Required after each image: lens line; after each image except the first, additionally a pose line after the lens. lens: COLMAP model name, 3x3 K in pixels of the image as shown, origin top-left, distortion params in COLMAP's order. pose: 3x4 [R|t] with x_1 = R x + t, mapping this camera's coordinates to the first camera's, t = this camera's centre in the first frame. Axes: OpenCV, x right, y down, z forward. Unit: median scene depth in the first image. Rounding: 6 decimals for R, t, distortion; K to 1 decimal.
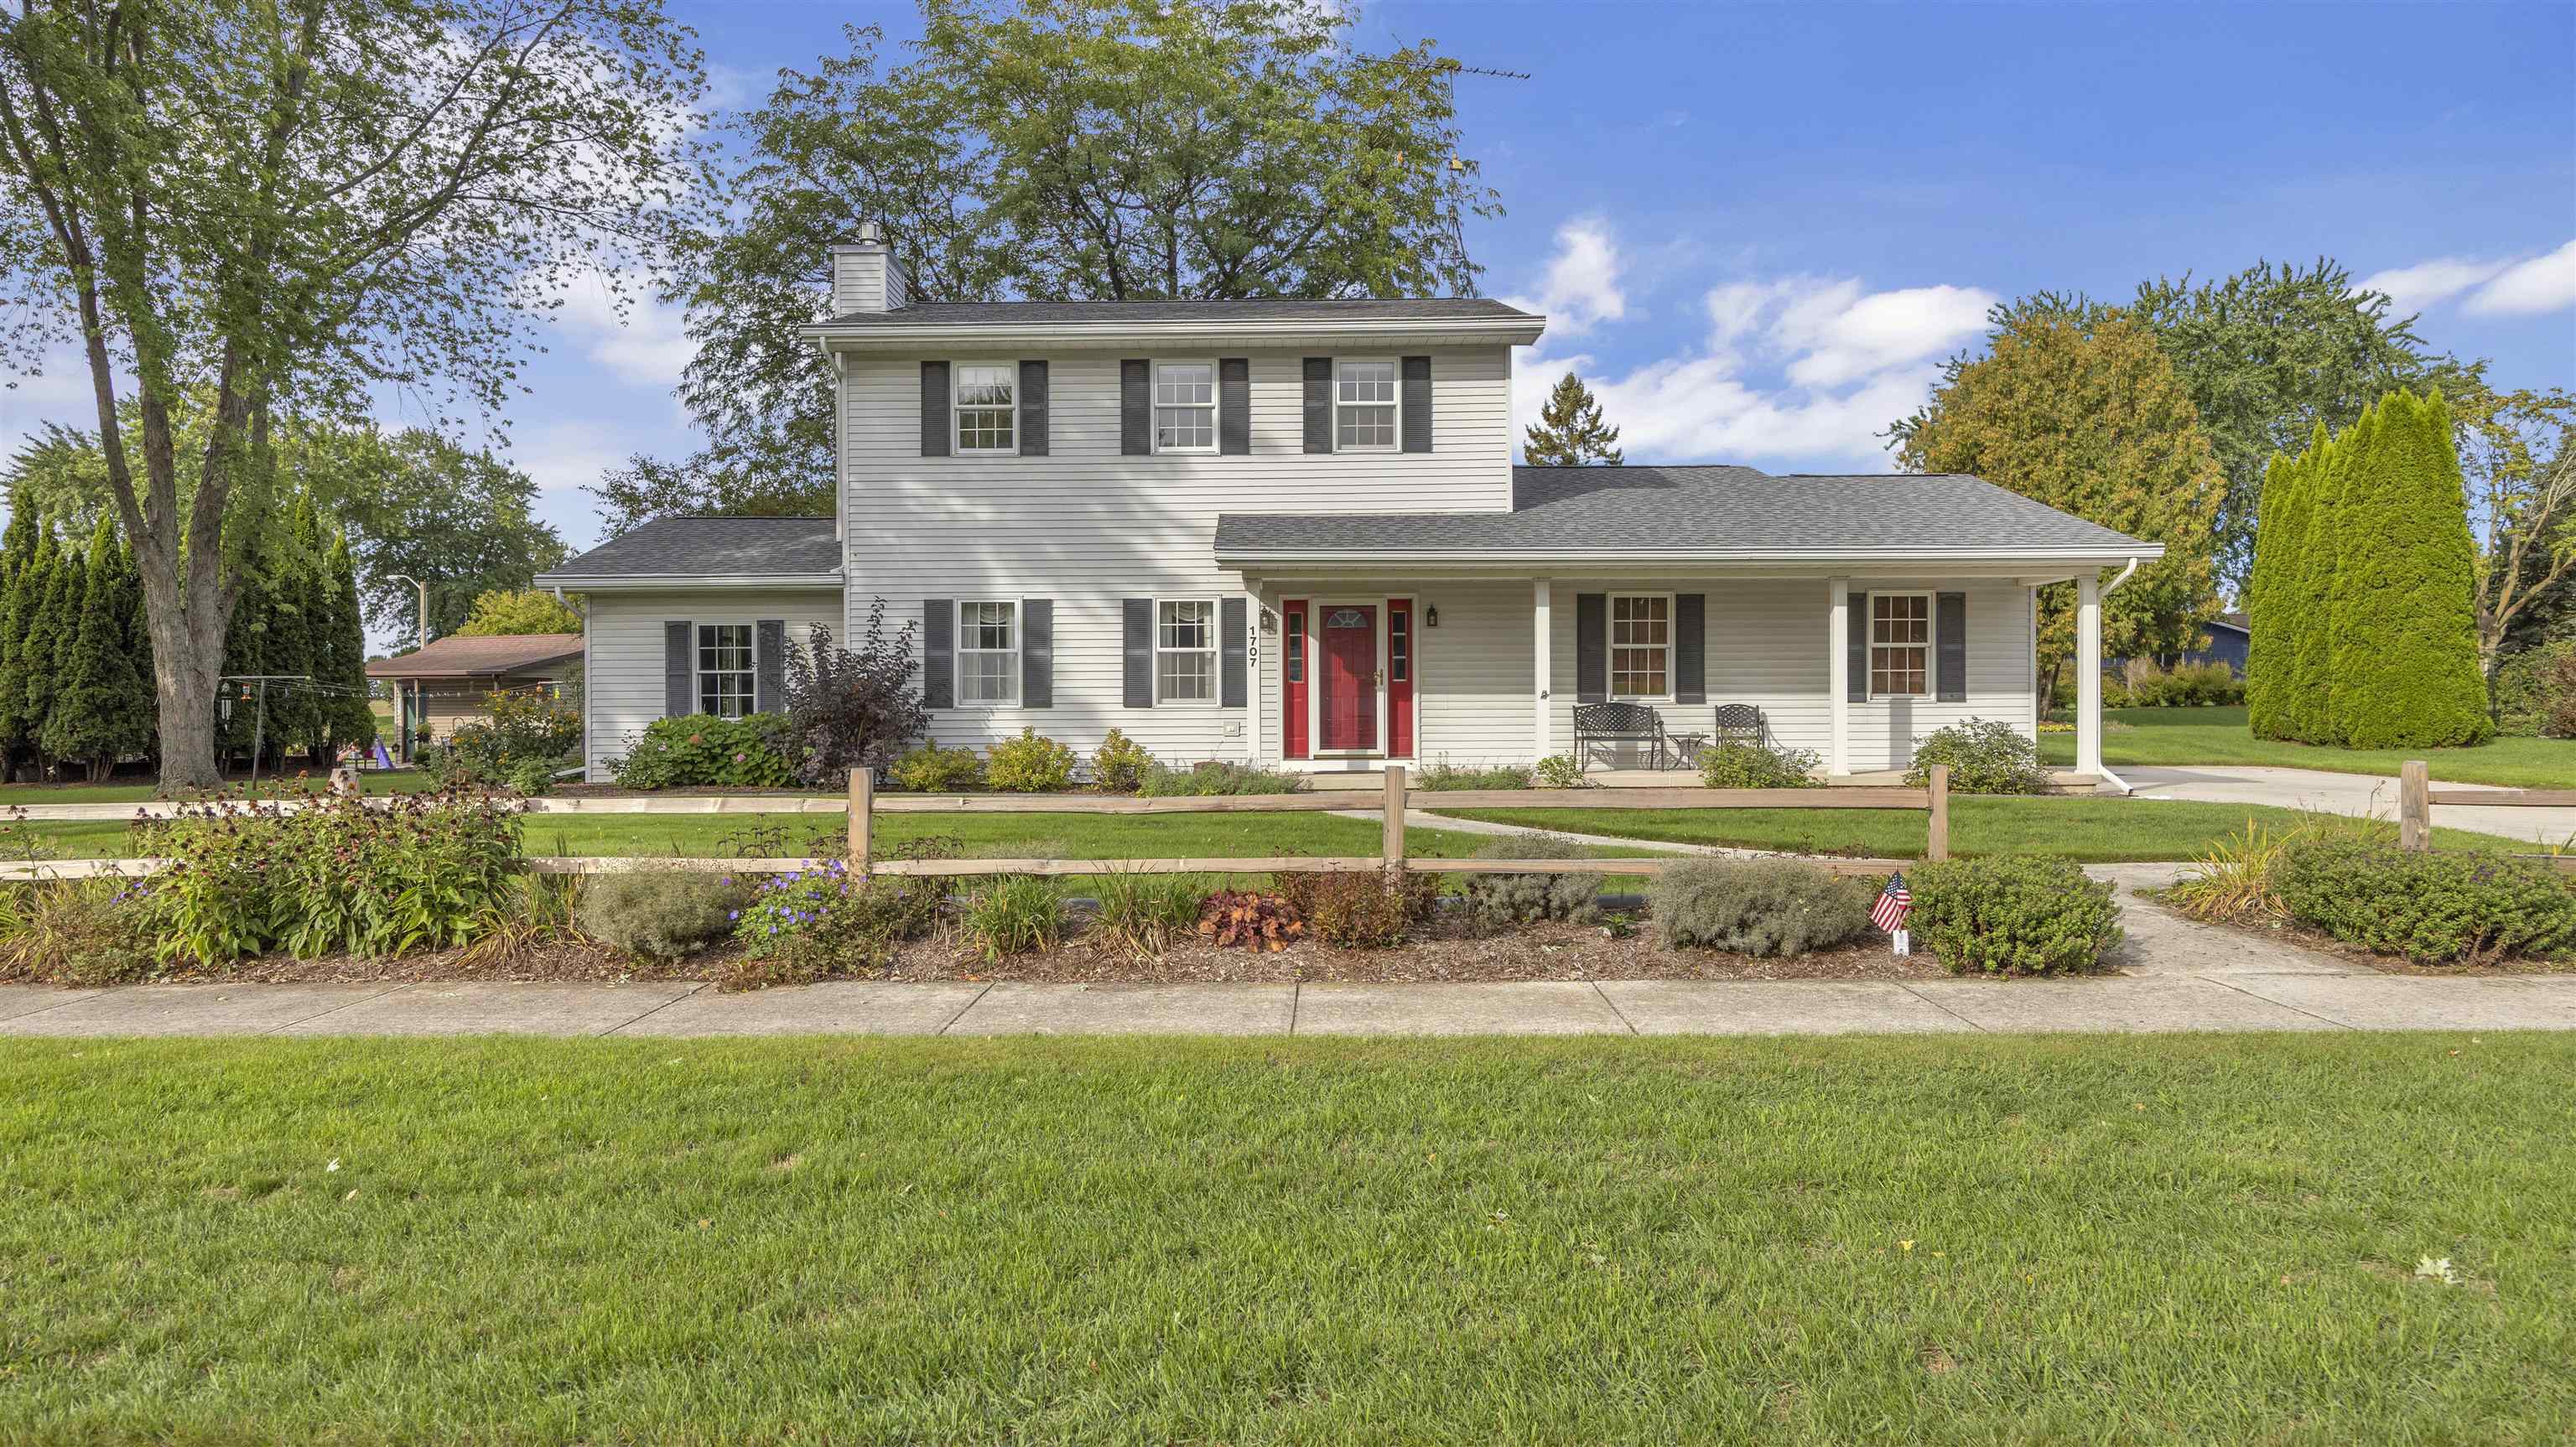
lens RADIAL K [[1410.8, 0, 1288.0], [0, 1410.8, 723.5], [0, 0, 1]] dist [0.001310, 0.000062]
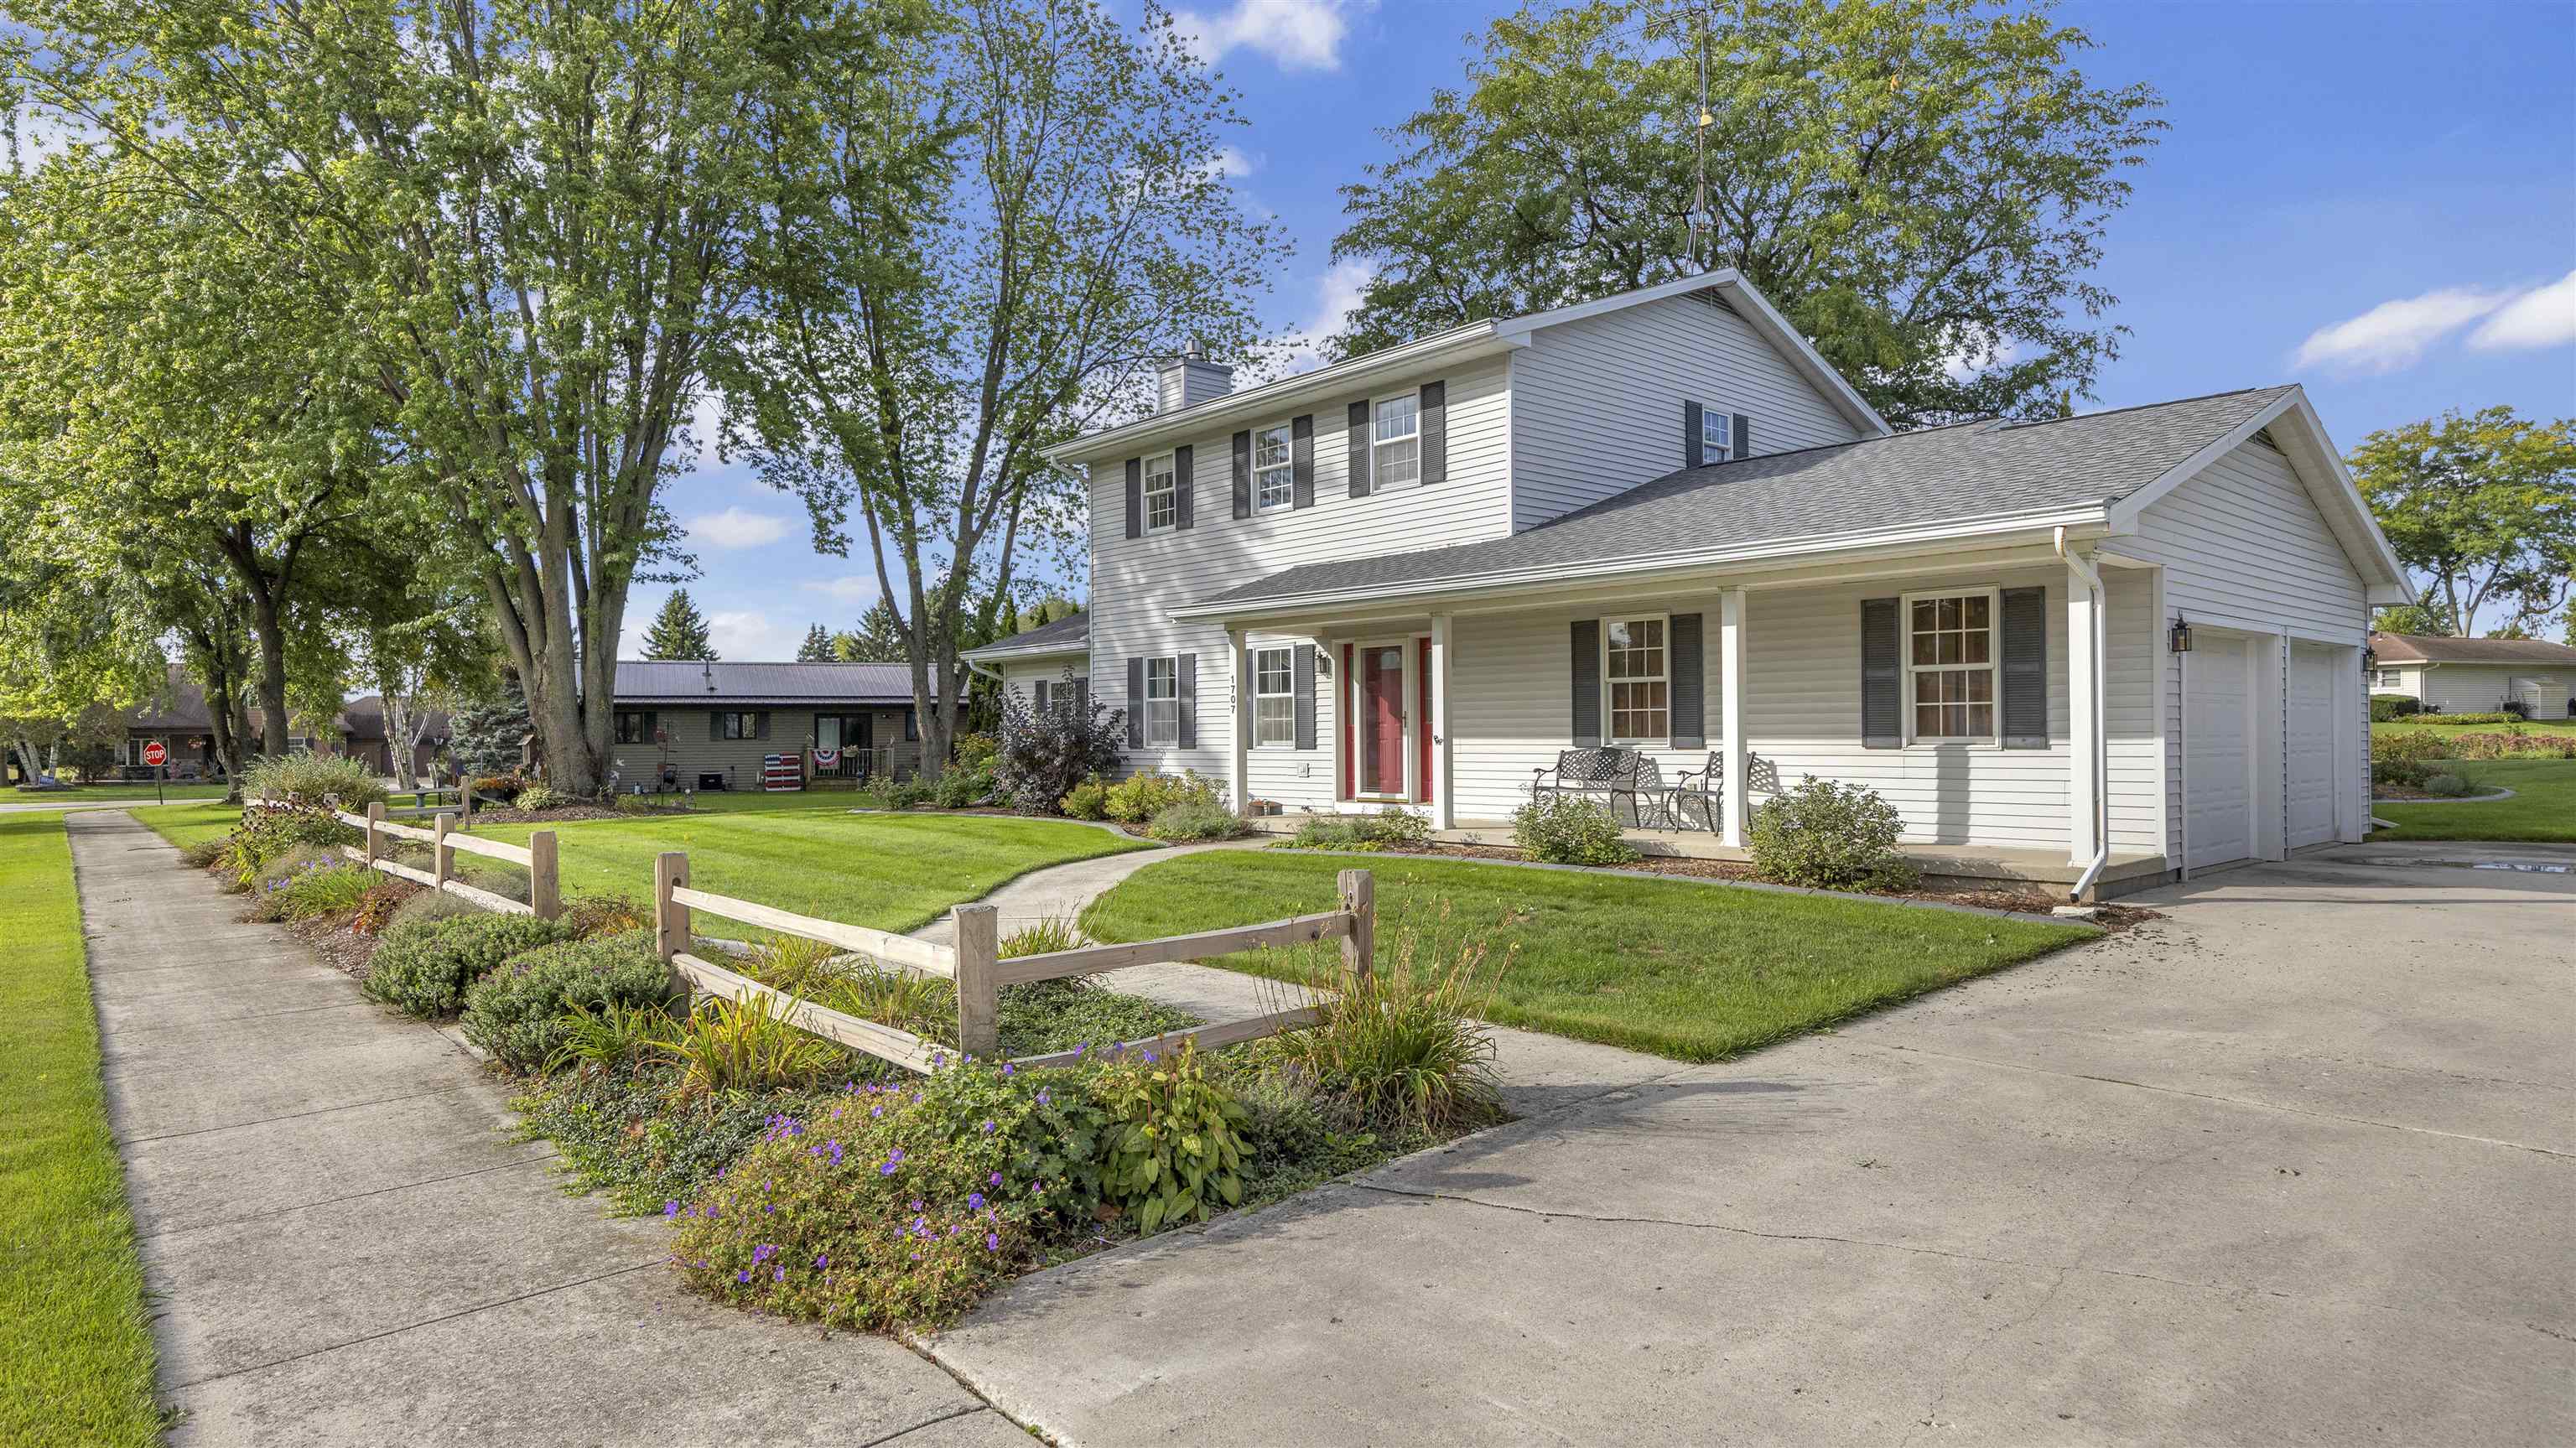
lens RADIAL K [[1410.9, 0, 1288.0], [0, 1410.9, 724.0], [0, 0, 1]] dist [0.001310, 0.000062]
pose [[0.682400, -0.006451, -0.730951, 0.715678], [0.001408, 0.999971, -0.007511, -0.022827], [0.730978, 0.004096, 0.682389, 0.278067]]
